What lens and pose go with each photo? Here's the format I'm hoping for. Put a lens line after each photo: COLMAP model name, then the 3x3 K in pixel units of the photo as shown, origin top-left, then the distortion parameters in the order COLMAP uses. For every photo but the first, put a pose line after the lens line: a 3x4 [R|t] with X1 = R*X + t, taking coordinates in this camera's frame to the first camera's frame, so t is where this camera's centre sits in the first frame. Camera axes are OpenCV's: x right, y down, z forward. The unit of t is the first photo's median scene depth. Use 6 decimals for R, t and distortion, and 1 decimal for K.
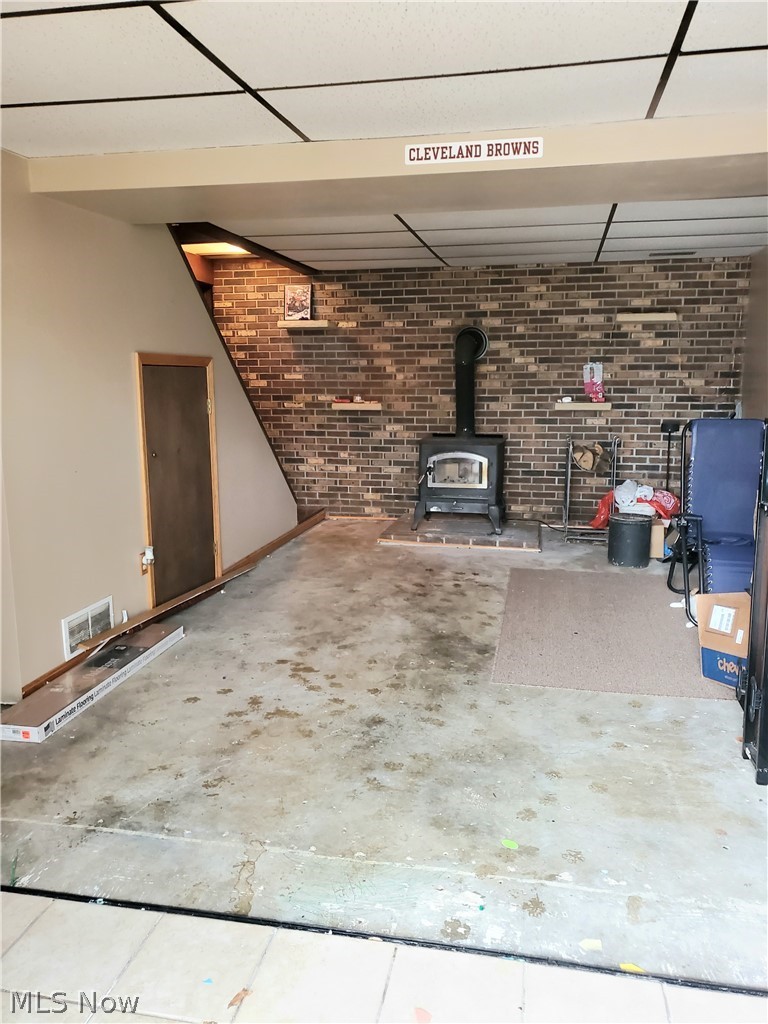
lens RADIAL K [[786.8, 0, 384.0], [0, 786.8, 512.0], [0, 0, 1]] dist [0.254331, -0.000660]
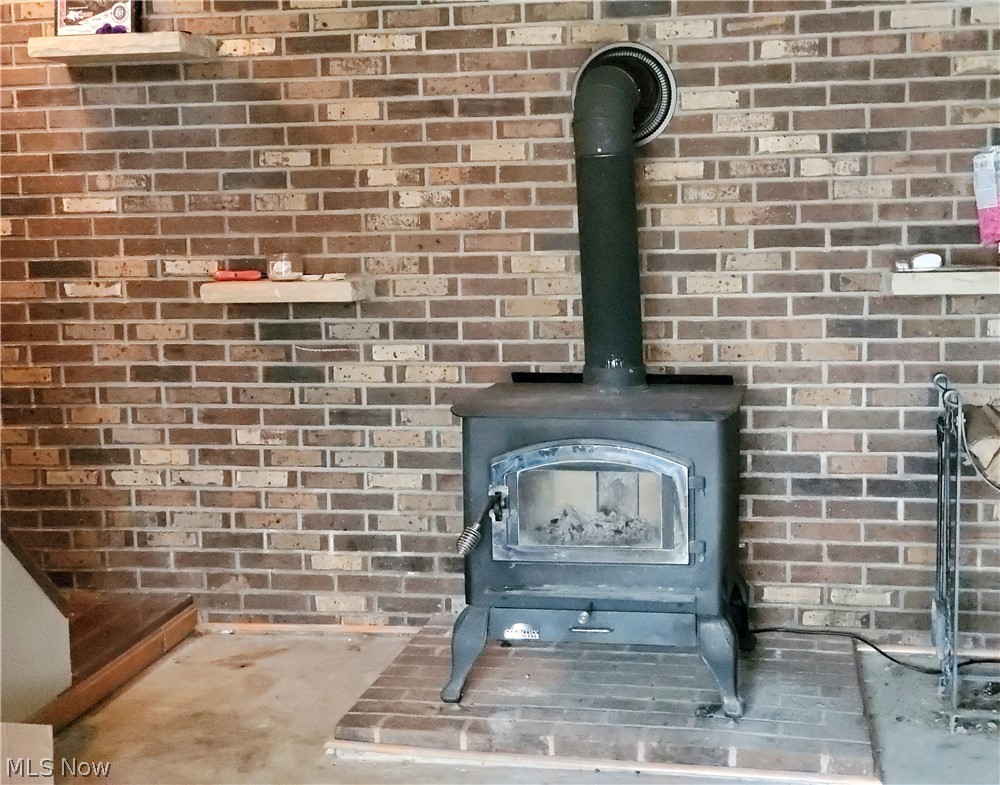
lens RADIAL K [[1618.7, 0, 478.0], [0, 1618.7, 393.4], [0, 0, 1]] dist [-0.034451, 1.669907]
pose [[0.999731, -0.021225, 0.009383, 0.039849], [0.021665, 0.998534, -0.049609, -0.056743], [-0.008317, 0.049799, 0.998725, 0.336708]]
